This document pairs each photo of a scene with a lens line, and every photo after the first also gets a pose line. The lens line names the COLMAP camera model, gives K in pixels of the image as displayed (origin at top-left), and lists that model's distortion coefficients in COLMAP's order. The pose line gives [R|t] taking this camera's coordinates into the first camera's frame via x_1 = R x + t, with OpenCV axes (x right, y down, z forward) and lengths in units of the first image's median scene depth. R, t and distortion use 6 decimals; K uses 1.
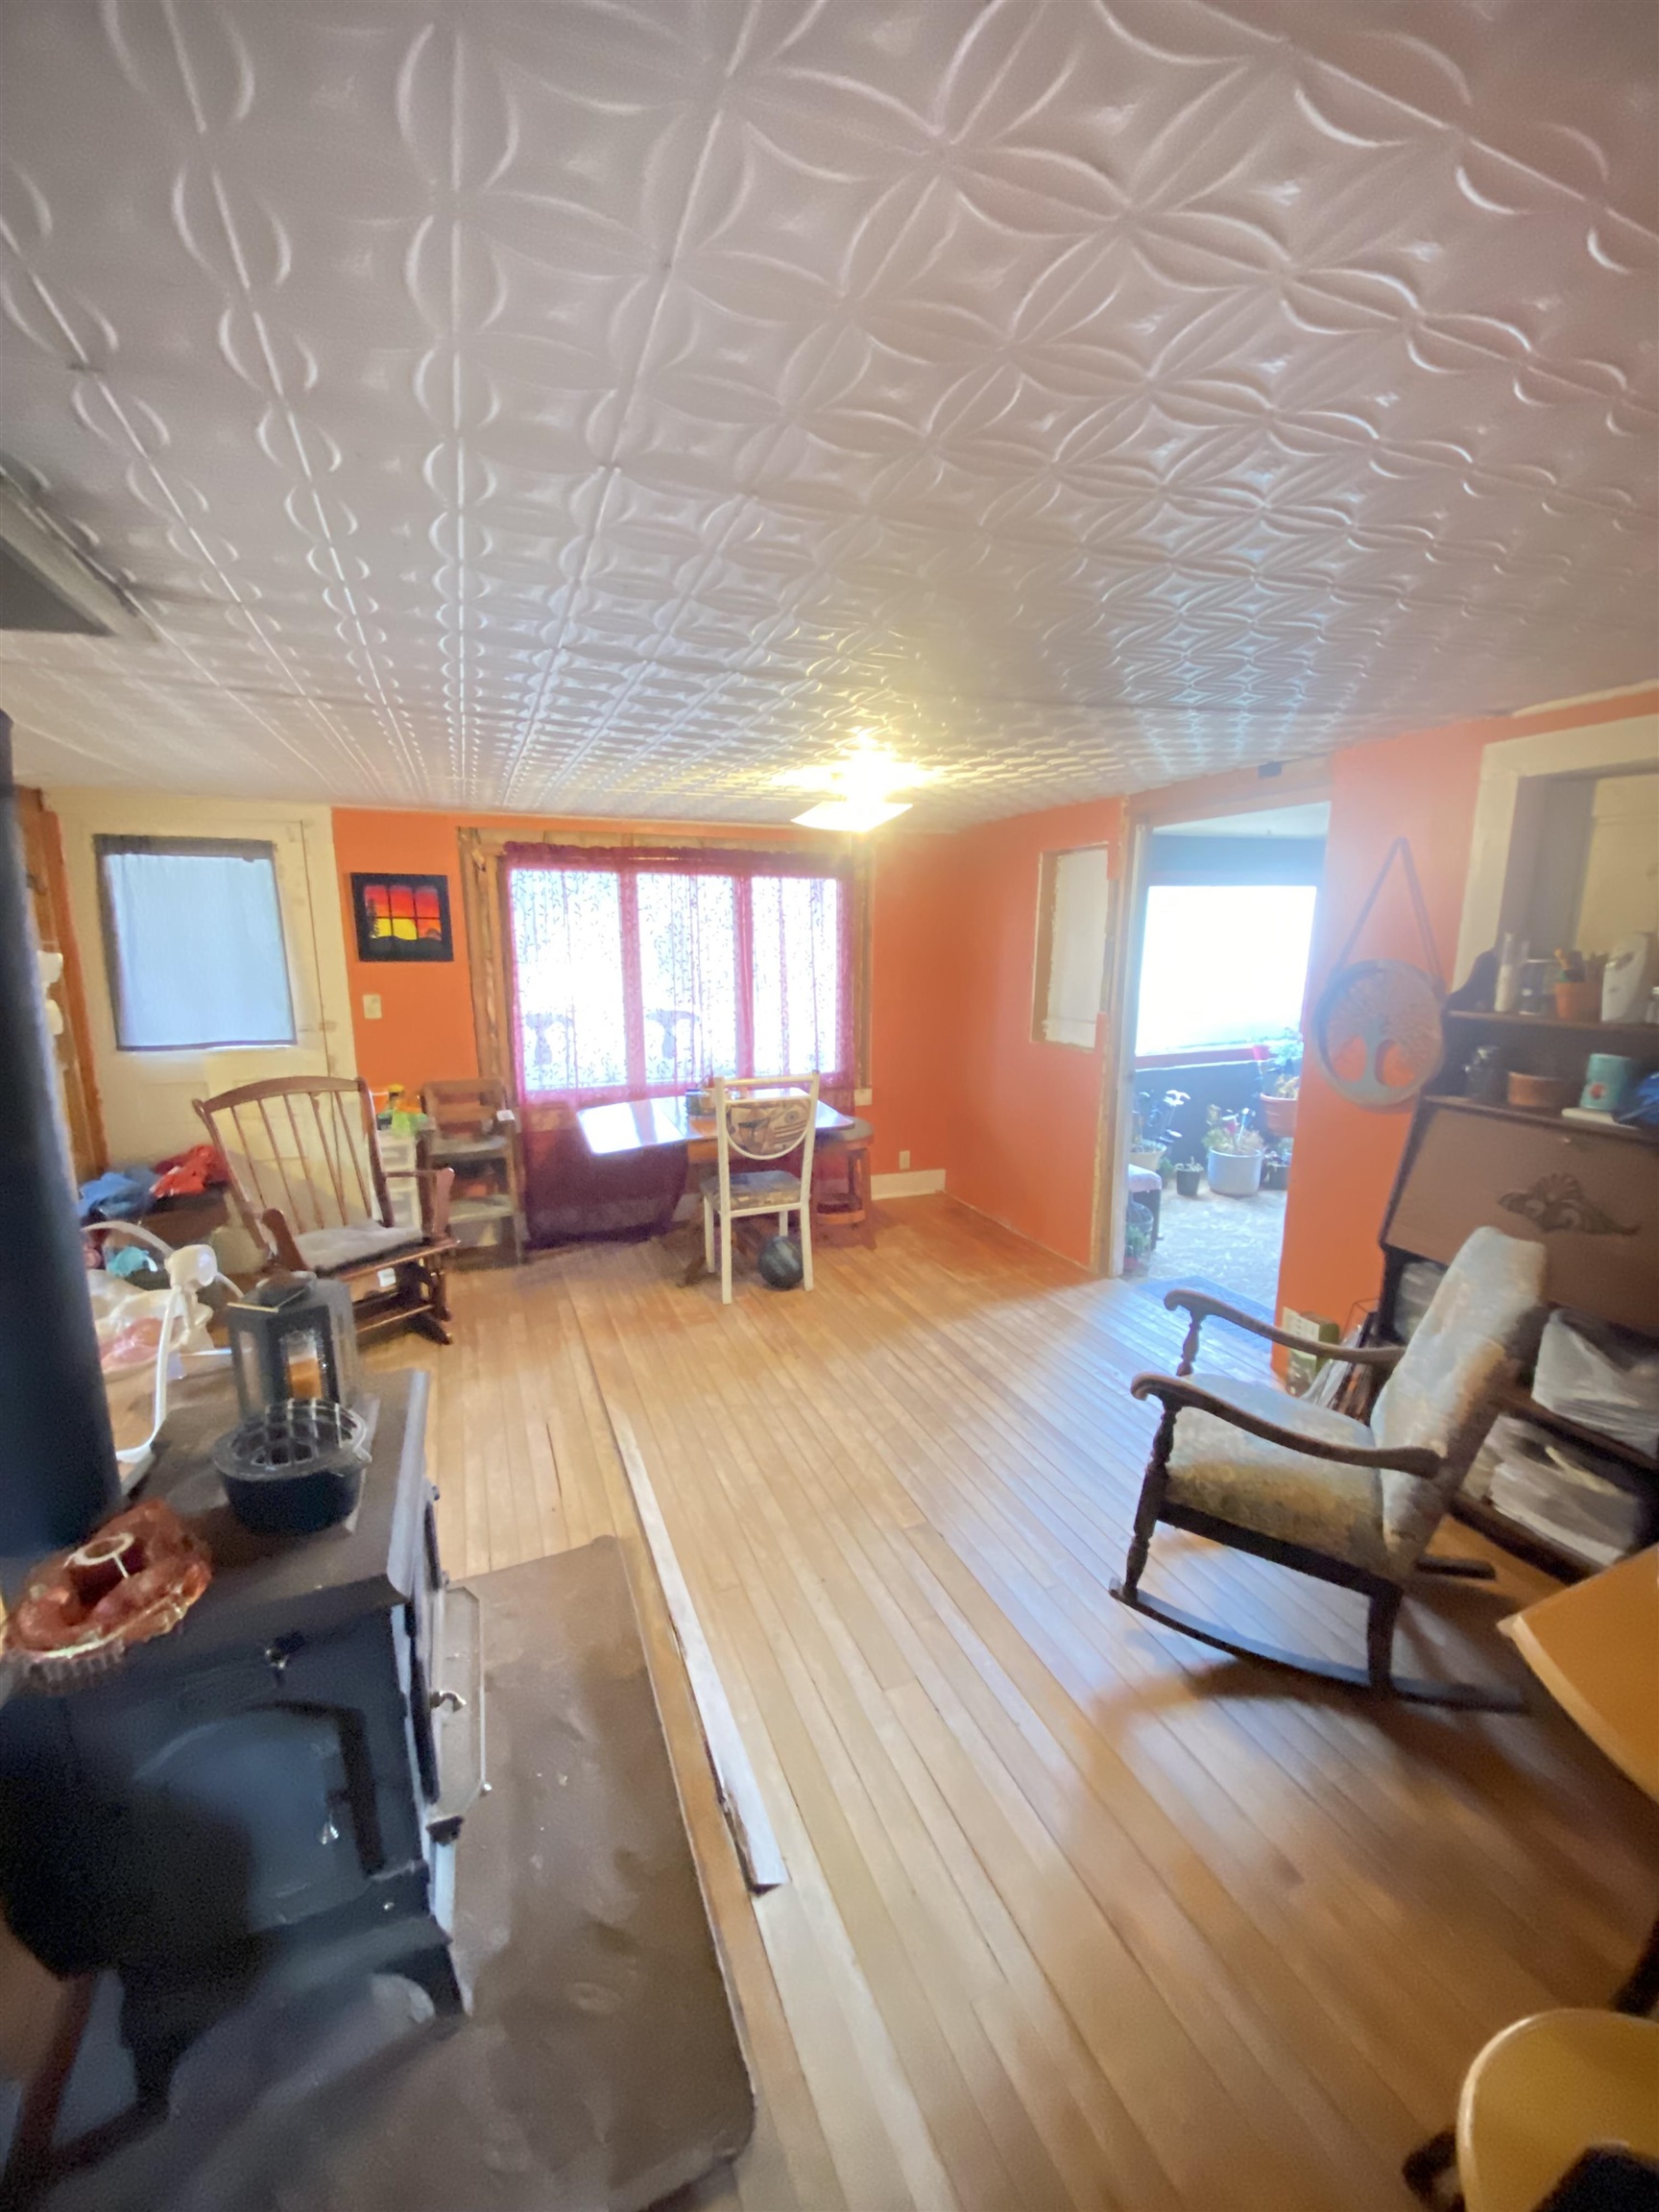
lens RADIAL K [[889.2, 0, 829.5], [0, 889.2, 1106.0], [0, 0, 1]] dist [-0.000561, -0.018047]
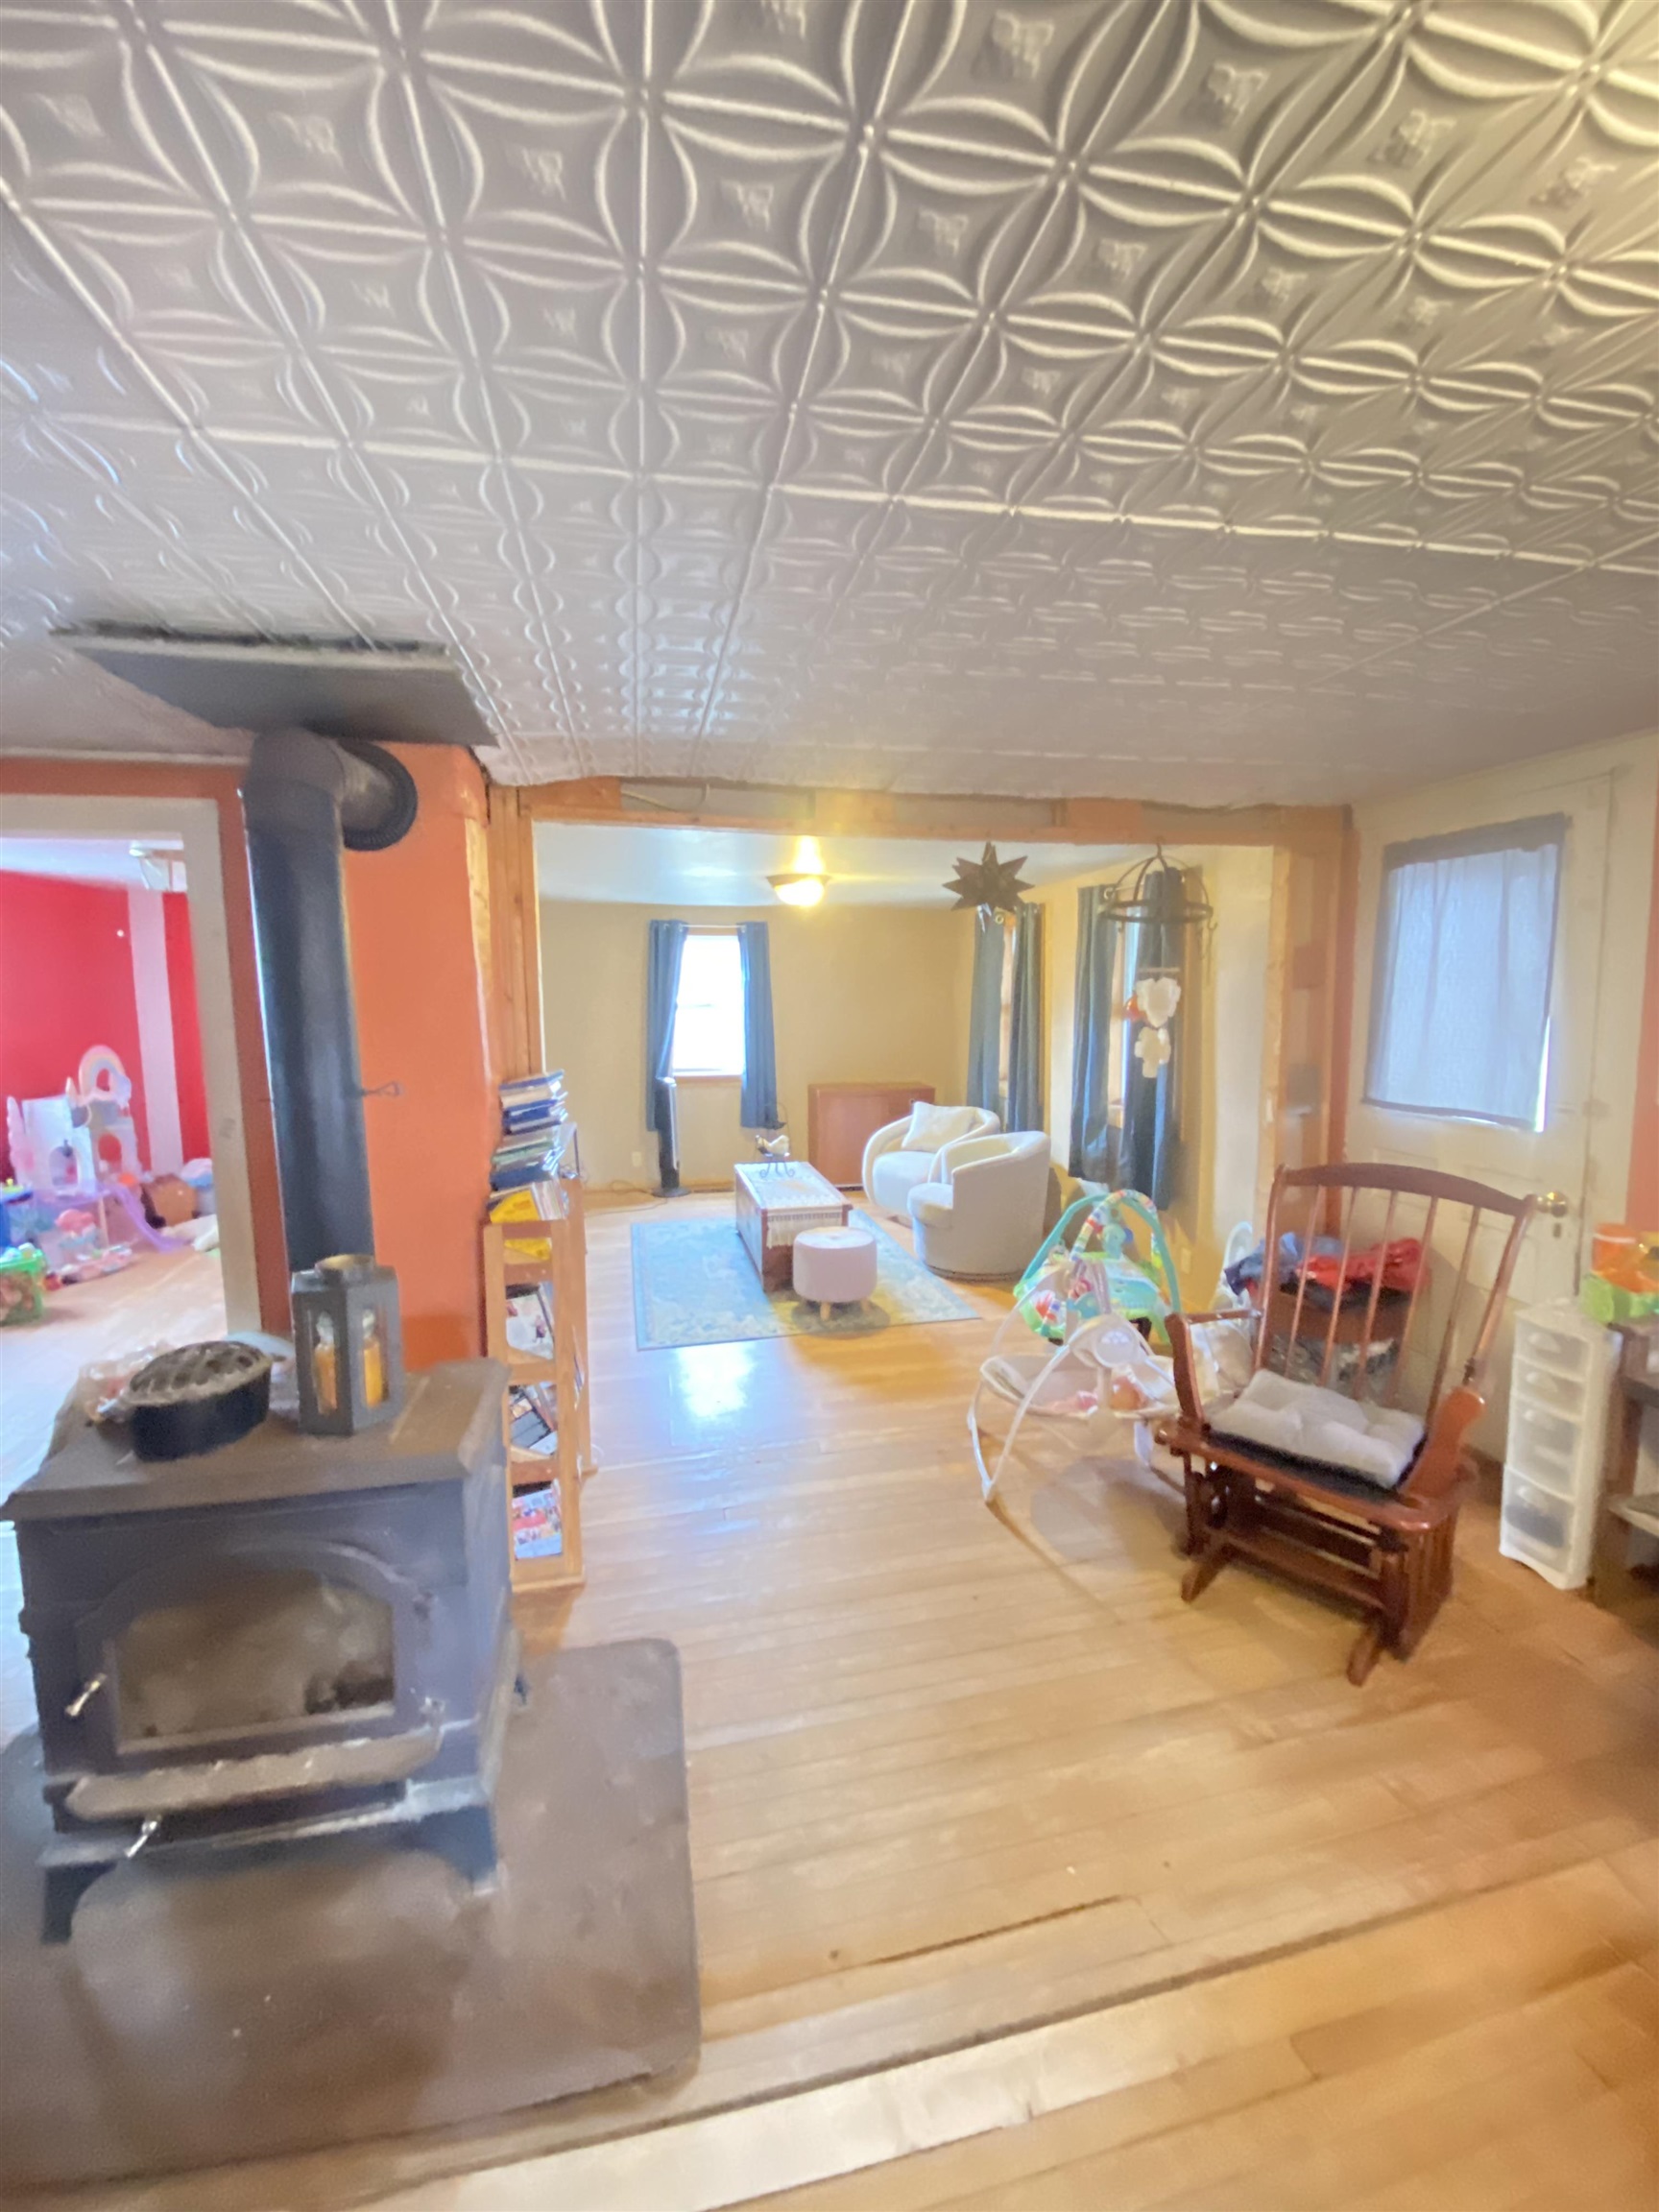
lens RADIAL K [[889.2, 0, 829.5], [0, 889.2, 1106.0], [0, 0, 1]] dist [-0.000561, -0.018047]
pose [[-0.166307, 0.116519, -0.979166, 0.104218], [-0.191180, 0.970342, 0.147940, -0.087492], [0.967363, 0.211800, -0.139099, 0.626553]]
